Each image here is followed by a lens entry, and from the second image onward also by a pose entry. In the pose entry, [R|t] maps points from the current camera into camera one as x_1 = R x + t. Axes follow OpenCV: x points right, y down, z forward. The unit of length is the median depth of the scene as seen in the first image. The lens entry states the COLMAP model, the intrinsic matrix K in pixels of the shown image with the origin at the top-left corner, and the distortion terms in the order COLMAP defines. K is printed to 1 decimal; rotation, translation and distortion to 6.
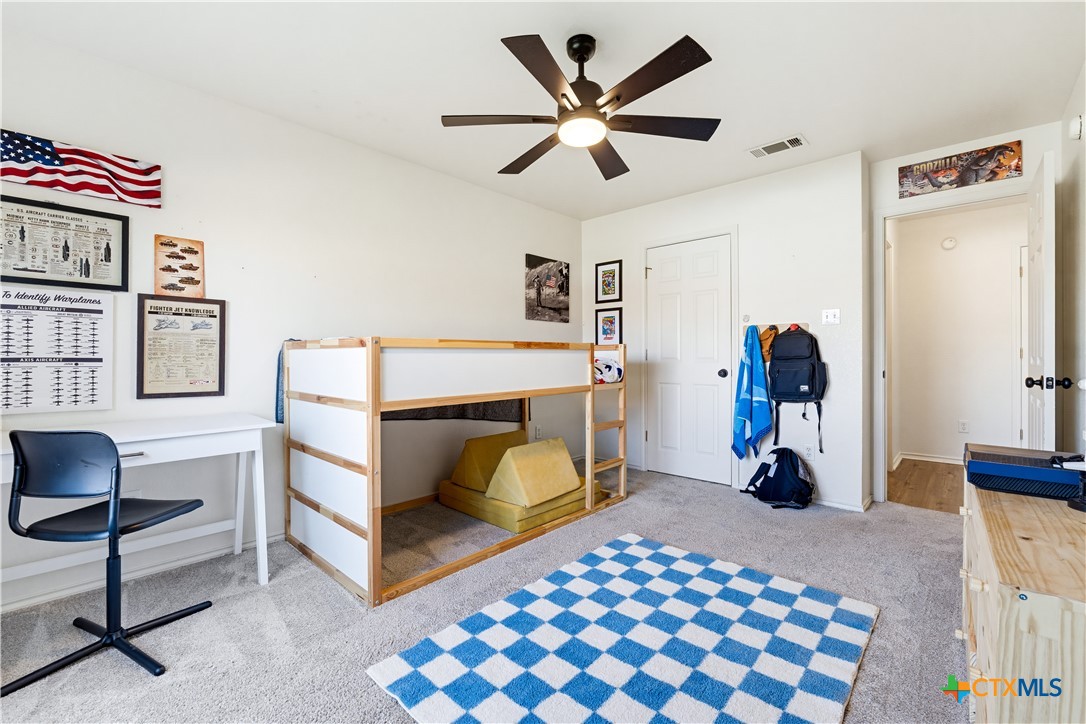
lens RADIAL K [[453.6, 0, 540.3], [0, 453.6, 356.9], [0, 0, 1]] dist [-0.008041, -0.000025]
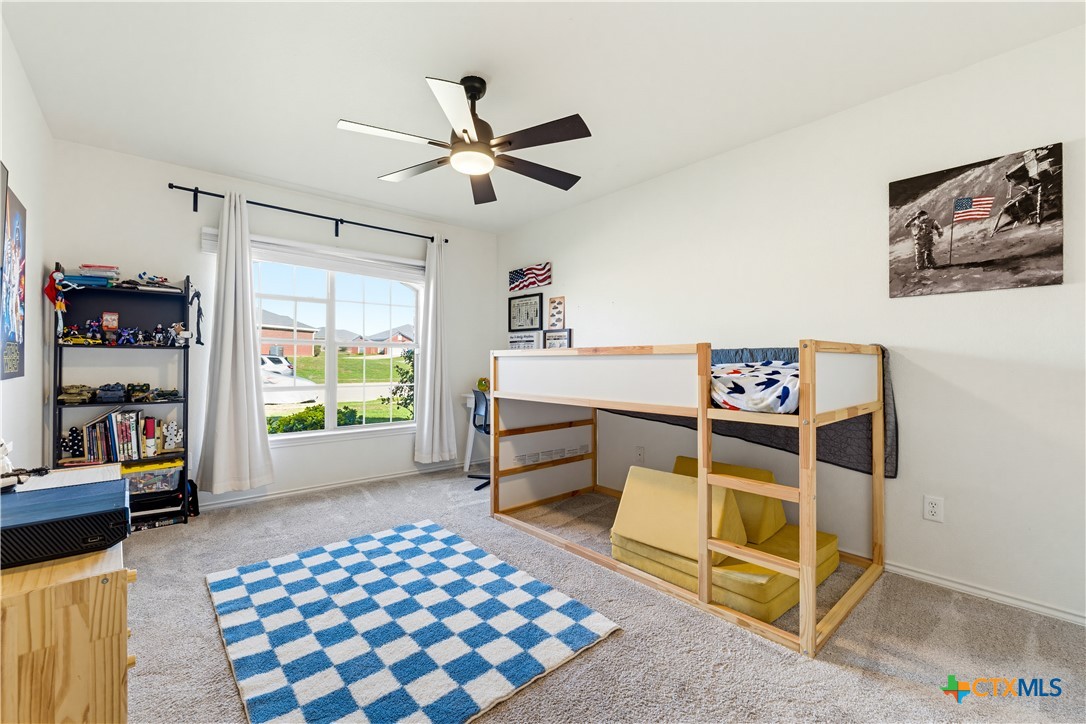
lens RADIAL K [[453.6, 0, 540.1], [0, 453.6, 360.0], [0, 0, 1]] dist [-0.008041, -0.000025]
pose [[-0.096958, -0.002623, -0.995285, 1.015515], [-0.003357, 0.999992, -0.002308, -0.005341], [0.995283, 0.003118, -0.096966, 1.096538]]
